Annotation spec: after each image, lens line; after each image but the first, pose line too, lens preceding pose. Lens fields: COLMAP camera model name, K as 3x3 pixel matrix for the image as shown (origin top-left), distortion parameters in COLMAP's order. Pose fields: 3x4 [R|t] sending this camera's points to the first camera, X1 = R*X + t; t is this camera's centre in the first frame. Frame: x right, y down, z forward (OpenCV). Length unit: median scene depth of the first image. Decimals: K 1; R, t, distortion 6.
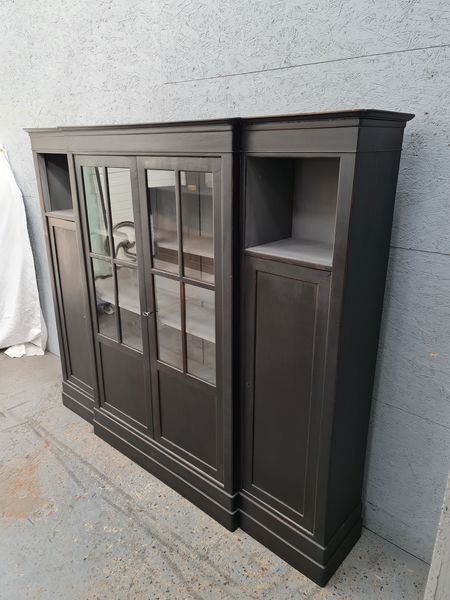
lens RADIAL K [[441.7, 0, 220.7], [0, 441.7, 295.5], [0, 0, 1]] dist [0.105562, -0.117423]
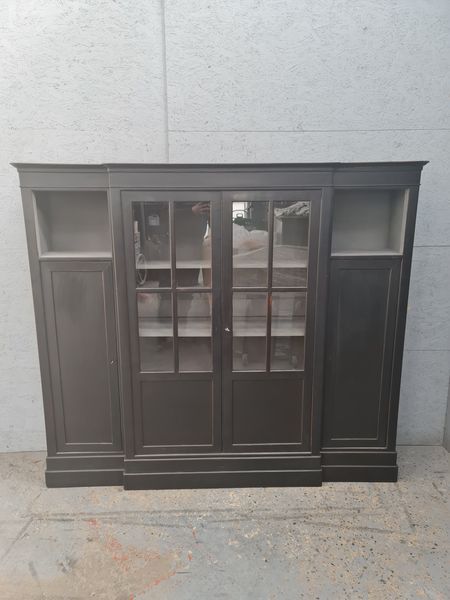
lens RADIAL K [[441.7, 0, 219.0], [0, 441.7, 299.4], [0, 0, 1]] dist [0.105562, -0.117423]
pose [[0.730790, -0.148520, 0.666249, -0.955004], [0.217401, 0.975858, -0.020923, -0.014322], [-0.647057, 0.160134, 0.745435, 0.180204]]
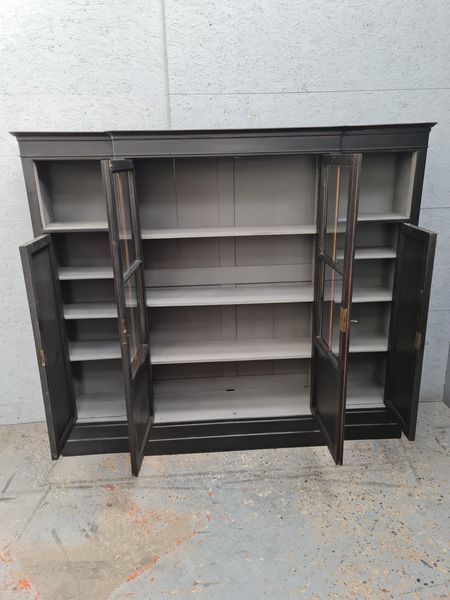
lens RADIAL K [[441.7, 0, 223.6], [0, 441.7, 291.8], [0, 0, 1]] dist [0.105562, -0.117423]
pose [[0.705170, -0.212772, 0.676360, -0.986658], [0.242736, 0.968716, 0.051667, -0.040534], [-0.666194, 0.127743, 0.734757, 0.208563]]
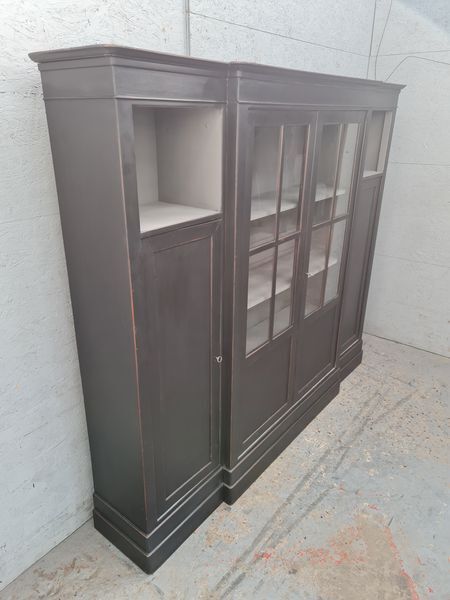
lens RADIAL K [[441.7, 0, 222.6], [0, 441.7, 290.1], [0, 0, 1]] dist [0.105562, -0.117423]
pose [[-0.057632, -0.365292, 0.929107, -1.139571], [0.305135, 0.879674, 0.364784, -0.366156], [-0.950564, 0.304526, 0.060766, 1.189483]]
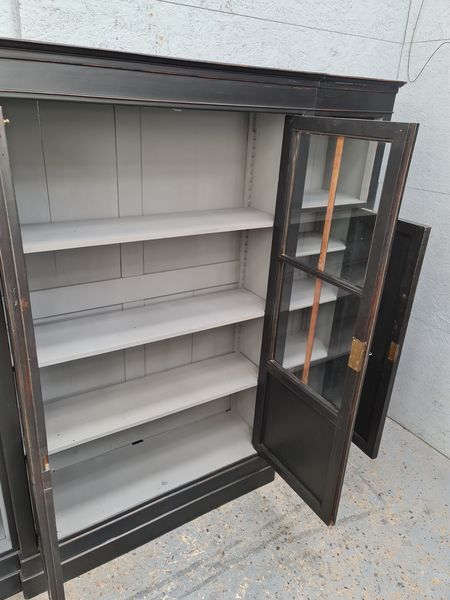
lens RADIAL K [[441.7, 0, 223.7], [0, 441.7, 292.6], [0, 0, 1]] dist [0.105562, -0.117423]
pose [[0.275275, -0.350877, 0.895047, -0.815091], [0.253312, 0.924589, 0.284551, -0.216078], [-0.927393, 0.148396, 0.343397, 0.700253]]
